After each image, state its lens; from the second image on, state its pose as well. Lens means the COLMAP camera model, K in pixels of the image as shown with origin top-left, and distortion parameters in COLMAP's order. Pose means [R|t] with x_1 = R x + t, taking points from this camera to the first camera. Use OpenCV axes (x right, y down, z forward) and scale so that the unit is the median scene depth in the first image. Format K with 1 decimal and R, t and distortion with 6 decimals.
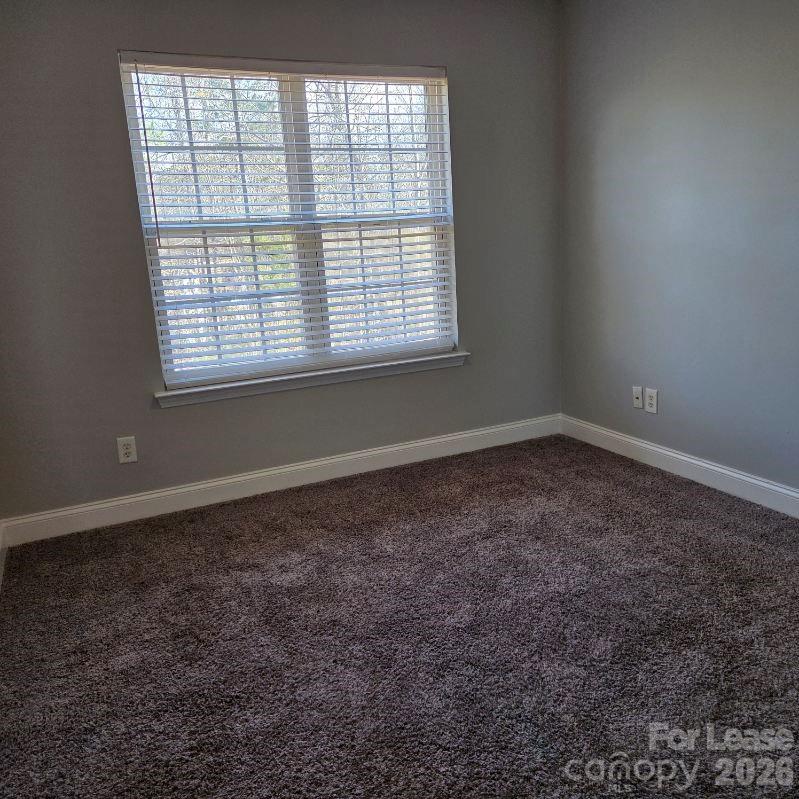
lens RADIAL K [[725.5, 0, 406.0], [0, 725.5, 398.0], [0, 0, 1]] dist [0.078138, -0.006235]
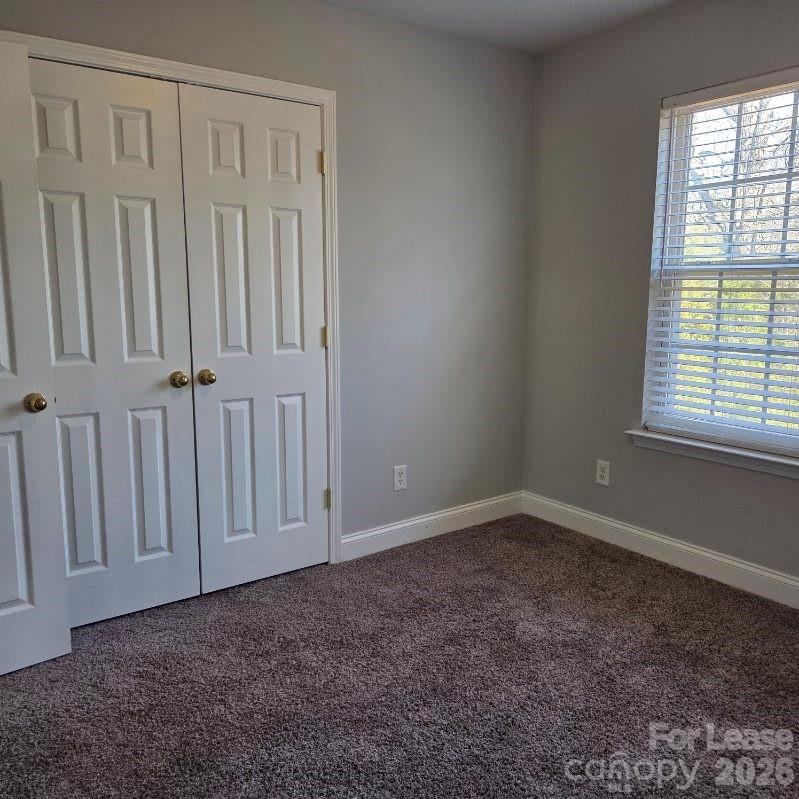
lens RADIAL K [[725.5, 0, 406.0], [0, 725.5, 398.0], [0, 0, 1]] dist [0.078138, -0.006235]
pose [[0.177497, 0.206496, -0.962213, 0.576366], [-0.234998, 0.958347, 0.162317, -0.141161], [0.955652, 0.197308, 0.218630, 0.479126]]
